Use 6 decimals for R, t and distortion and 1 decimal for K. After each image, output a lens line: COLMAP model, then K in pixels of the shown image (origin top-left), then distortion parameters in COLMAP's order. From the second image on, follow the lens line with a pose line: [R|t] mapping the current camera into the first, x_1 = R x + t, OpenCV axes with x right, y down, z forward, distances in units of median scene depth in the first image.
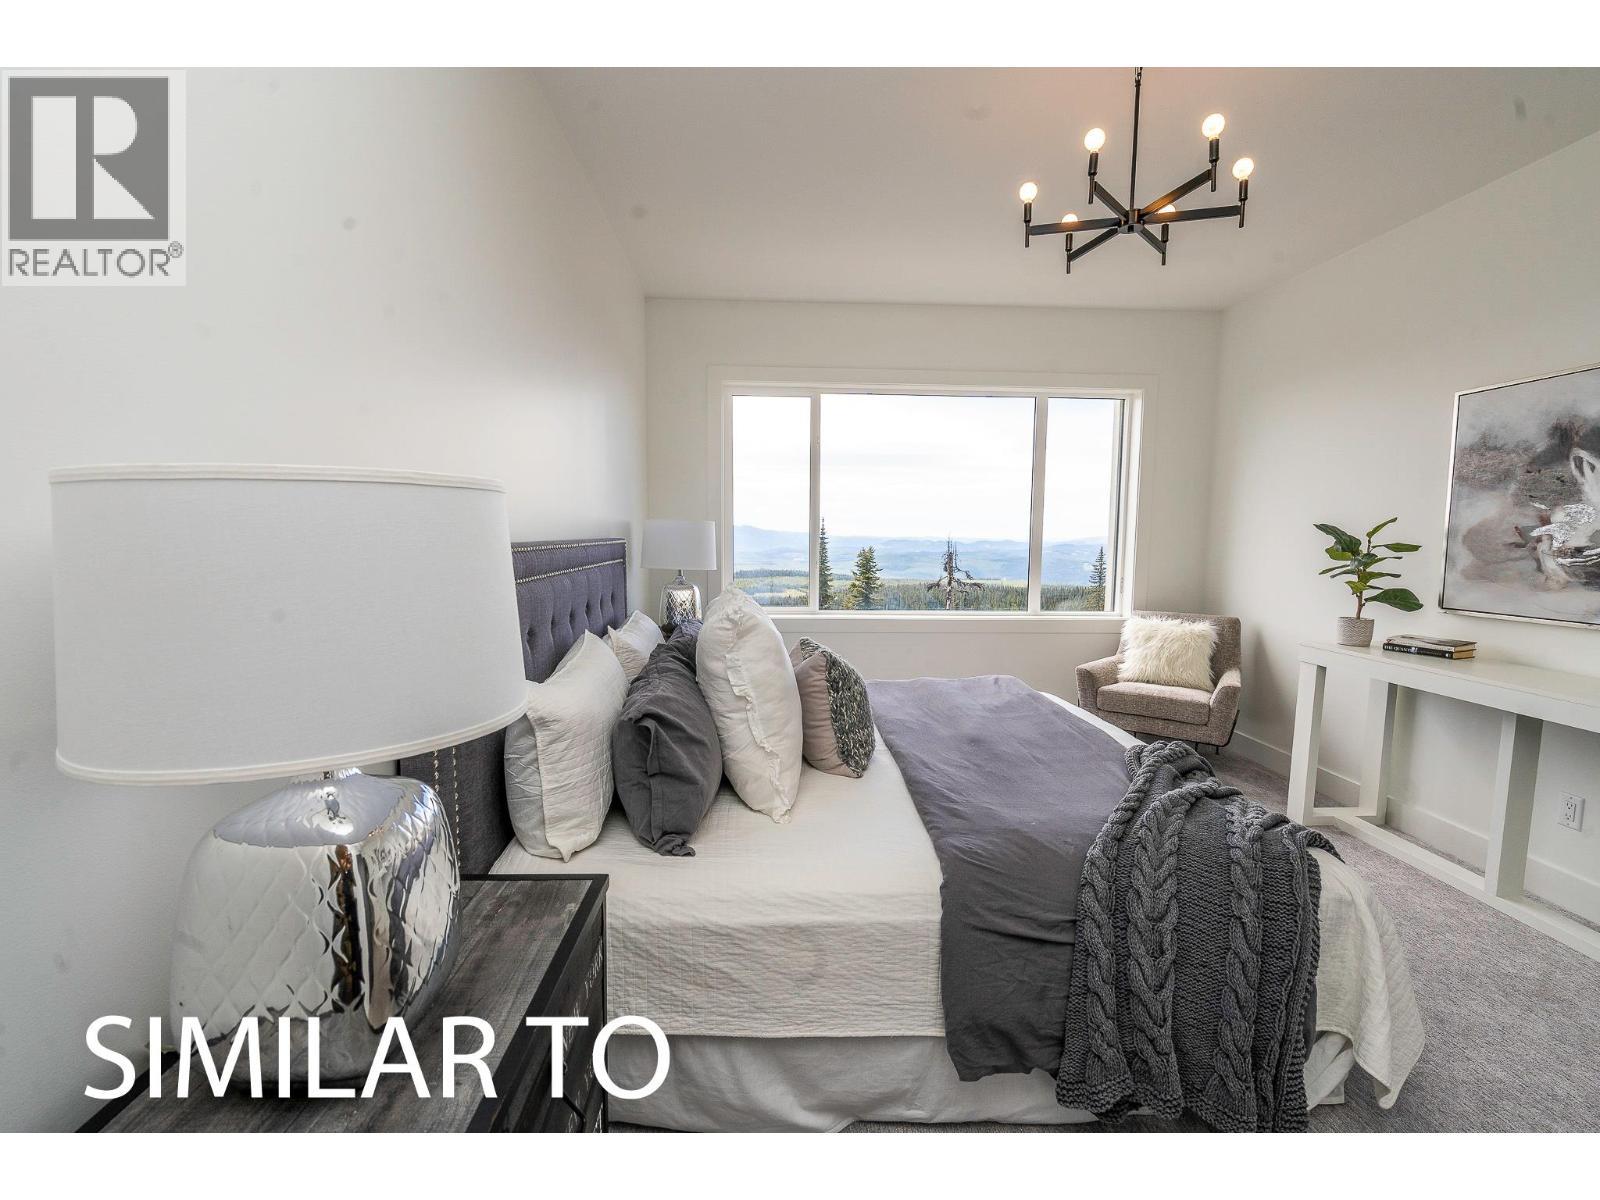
lens RADIAL K [[737.1, 0, 792.8], [0, 737.1, 596.7], [0, 0, 1]] dist [0.001837, 0.001629]
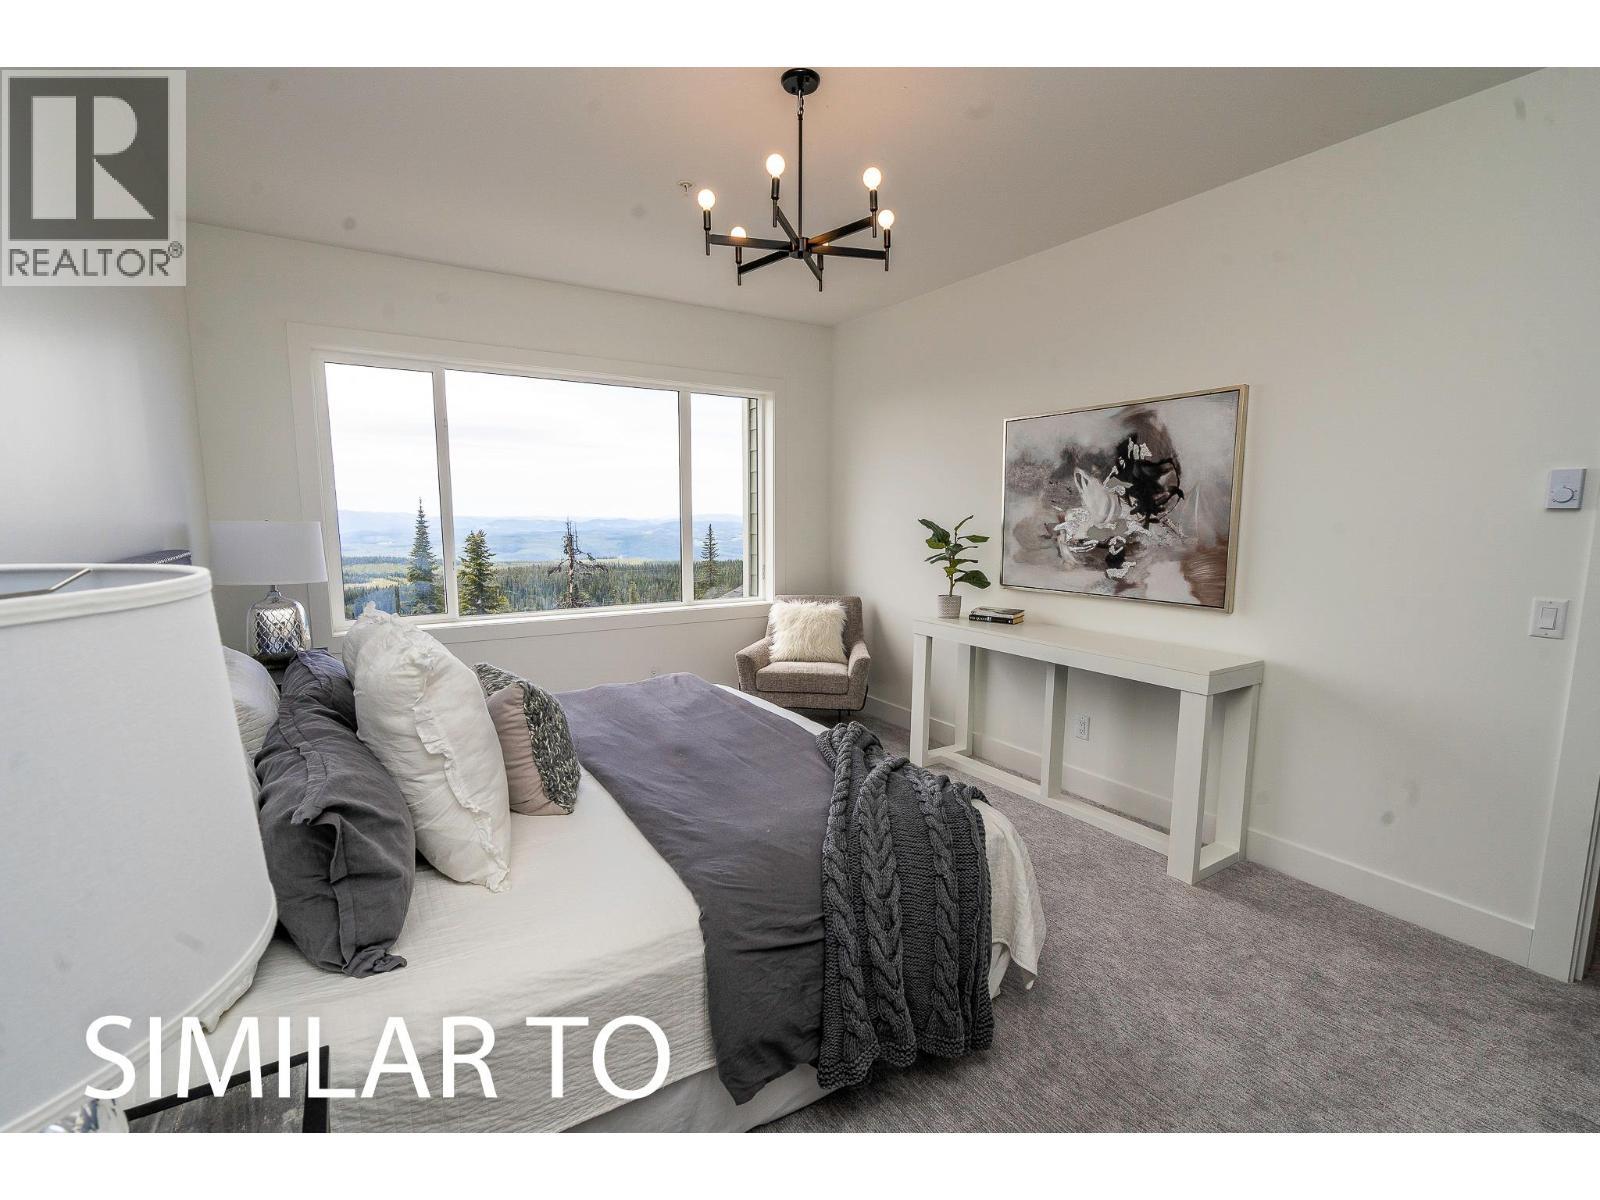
lens RADIAL K [[737.1, 0, 792.8], [0, 737.1, 596.7], [0, 0, 1]] dist [0.001837, 0.001629]
pose [[0.864669, -0.067332, 0.497809, -0.106250], [0.049618, 0.997578, 0.048745, -0.053698], [-0.499885, -0.017448, 0.865916, 0.067853]]
